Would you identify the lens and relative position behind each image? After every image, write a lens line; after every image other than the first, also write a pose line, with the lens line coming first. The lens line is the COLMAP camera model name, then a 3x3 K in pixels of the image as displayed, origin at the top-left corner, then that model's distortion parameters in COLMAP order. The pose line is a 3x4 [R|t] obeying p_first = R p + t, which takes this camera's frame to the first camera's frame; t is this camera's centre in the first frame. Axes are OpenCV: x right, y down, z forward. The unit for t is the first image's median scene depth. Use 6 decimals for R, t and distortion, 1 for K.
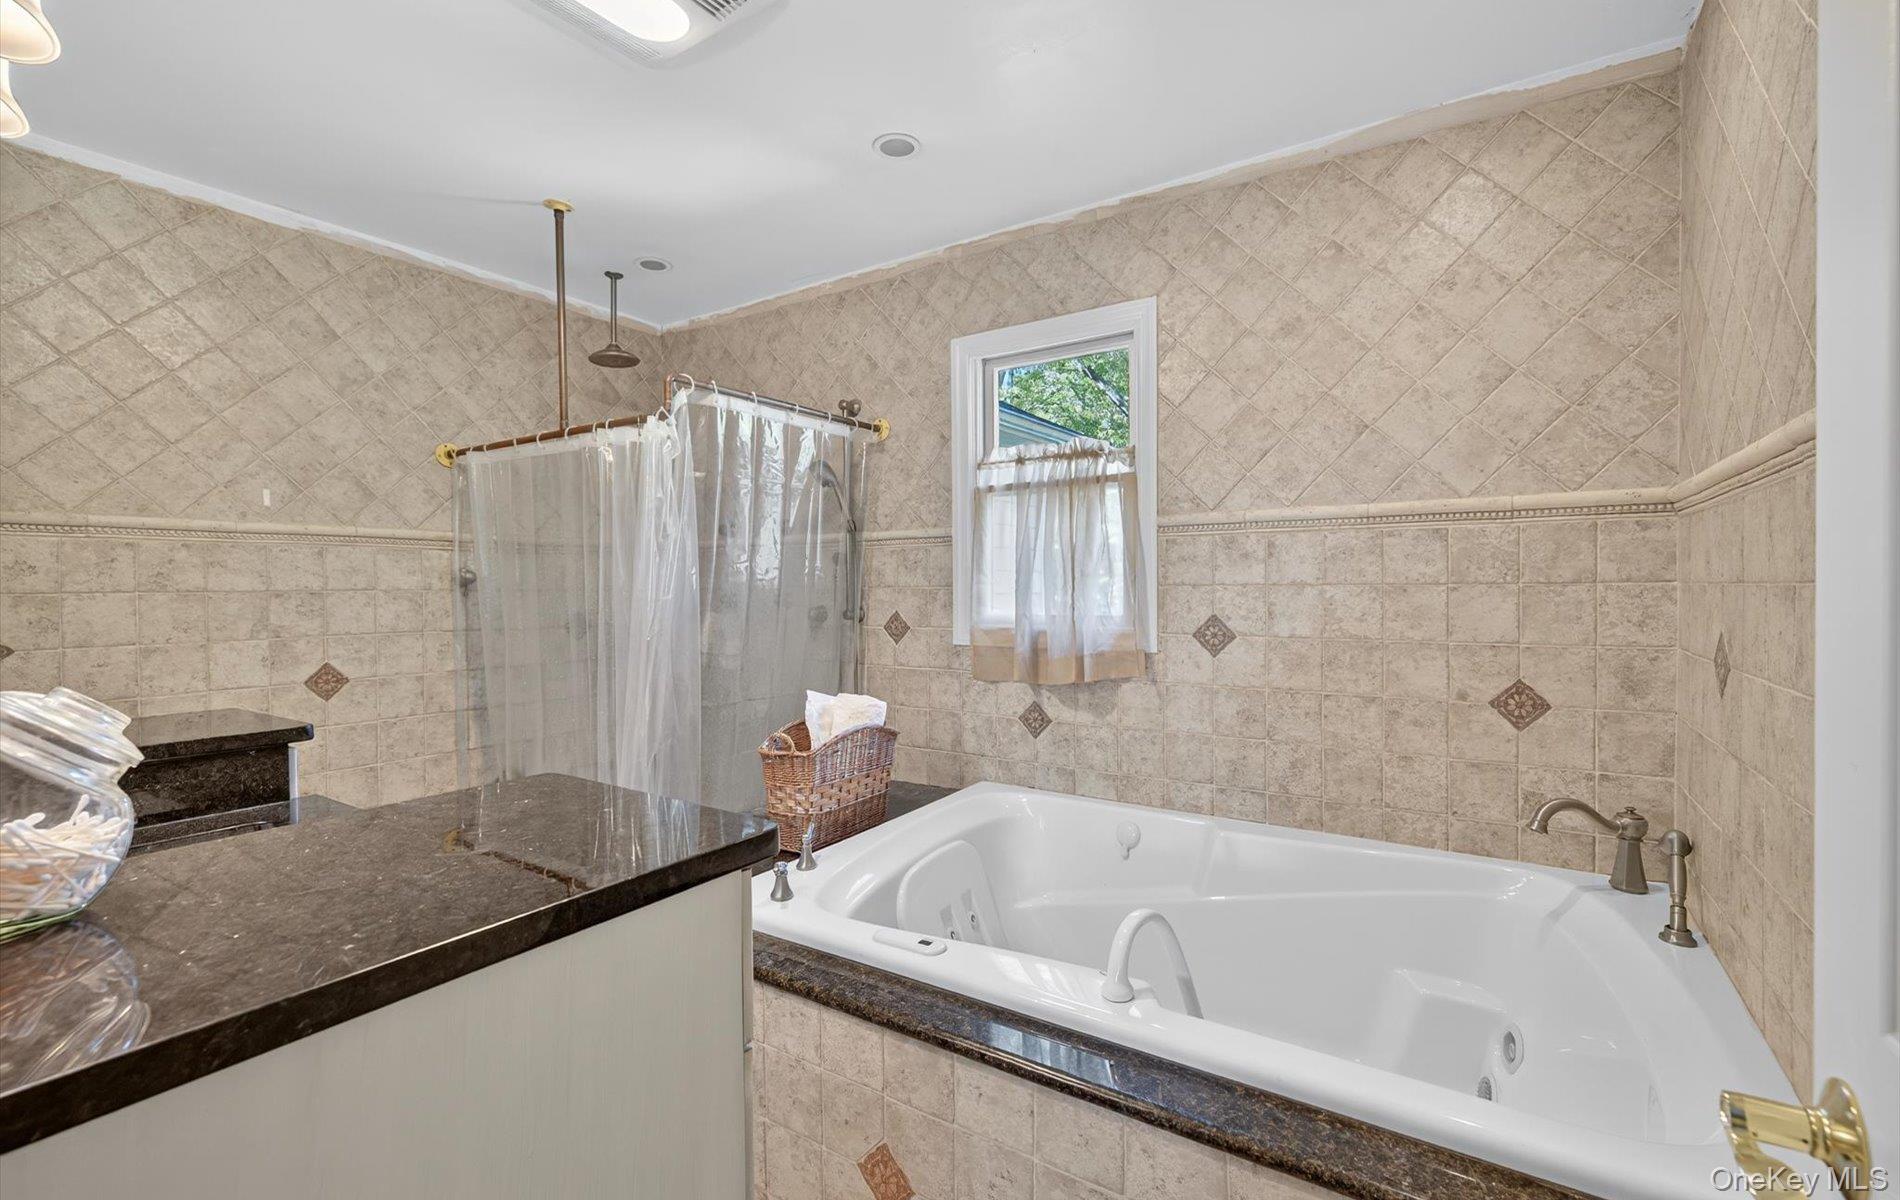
lens RADIAL K [[826.1, 0, 937.0], [0, 826.1, 609.8], [0, 0, 1]] dist [0.006819, 0.000036]
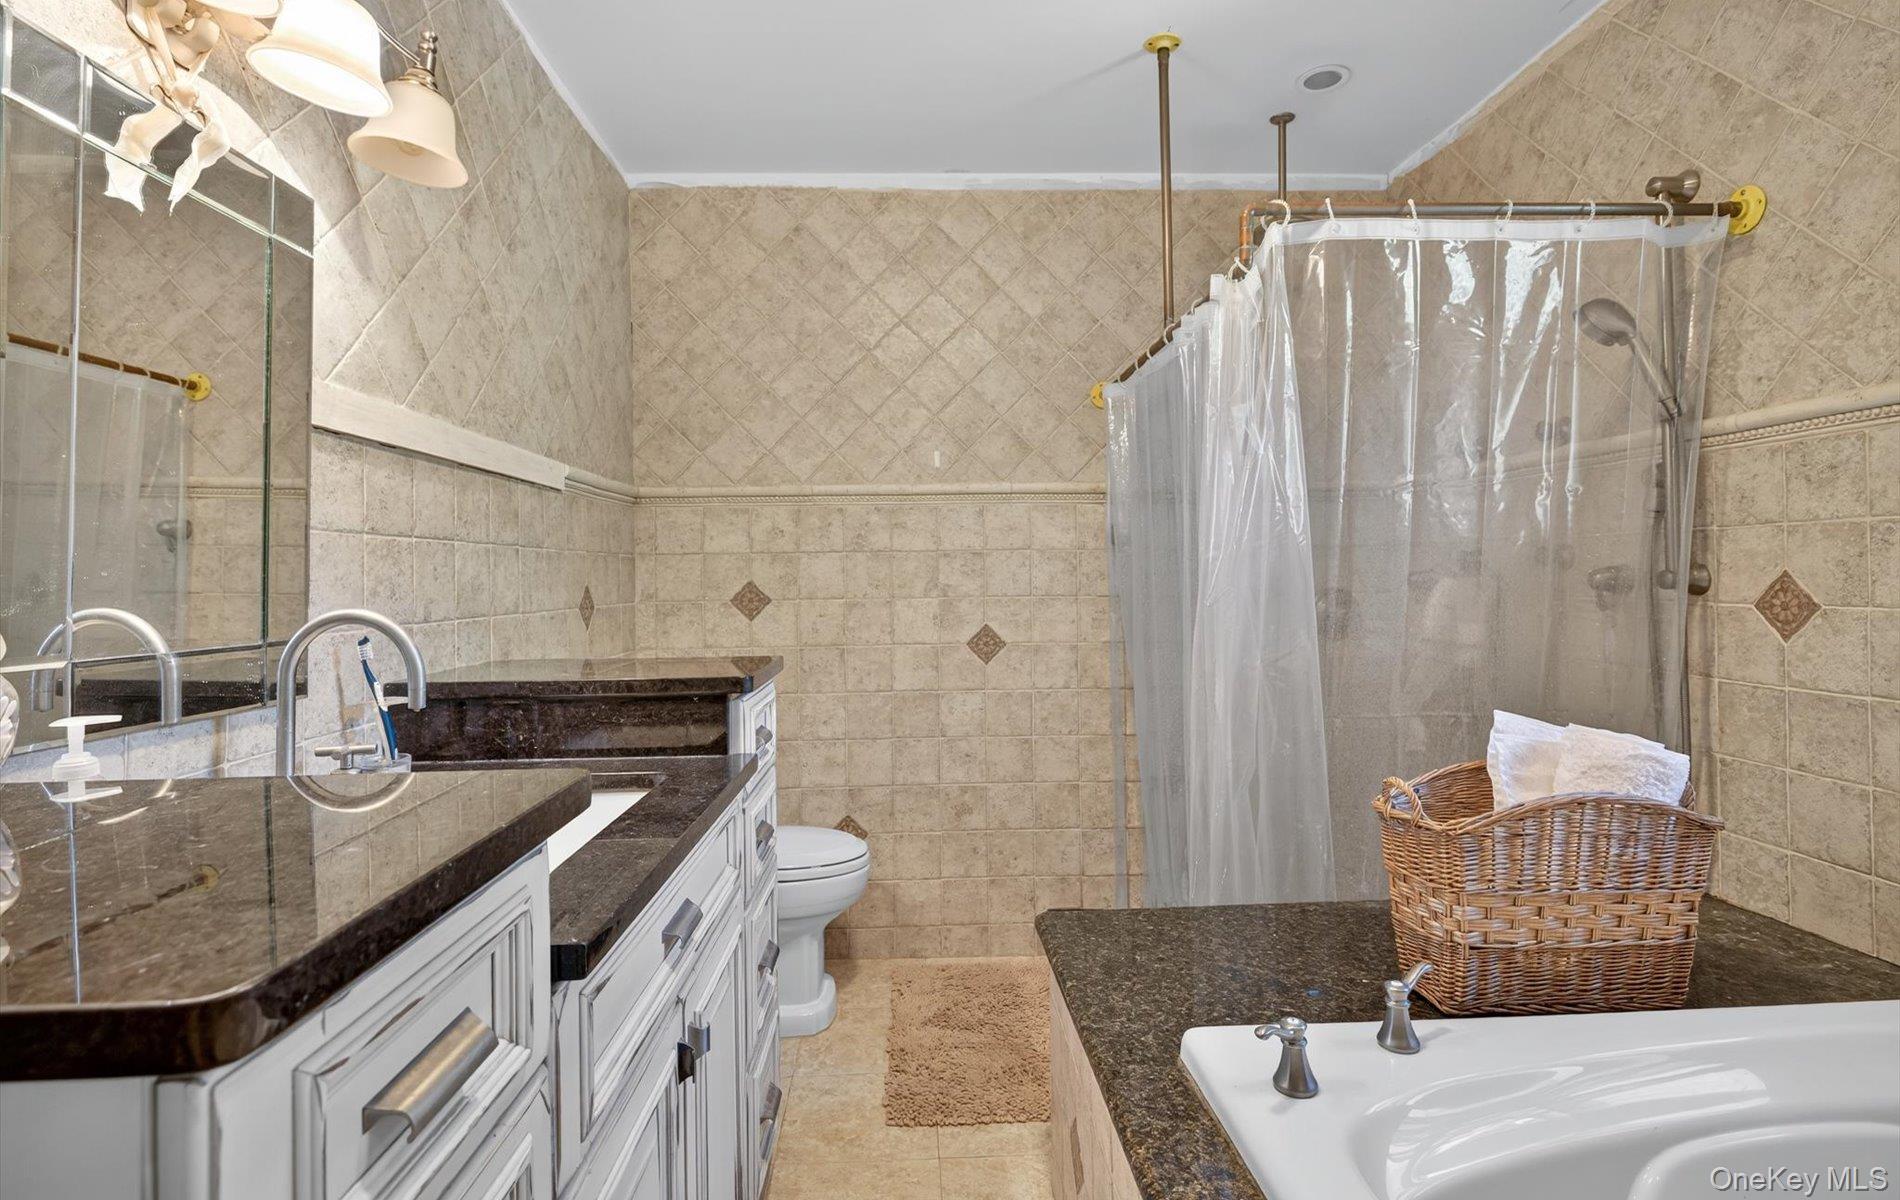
lens RADIAL K [[928.1, 0, 951.9], [0, 928.1, 570.3], [0, 0, 1]] dist [0.008901, 0.000294]
pose [[0.595465, -0.004799, -0.803367, 0.111380], [-0.014684, 0.999750, -0.016856, 0.018867], [0.803247, 0.021834, 0.595245, 0.310098]]
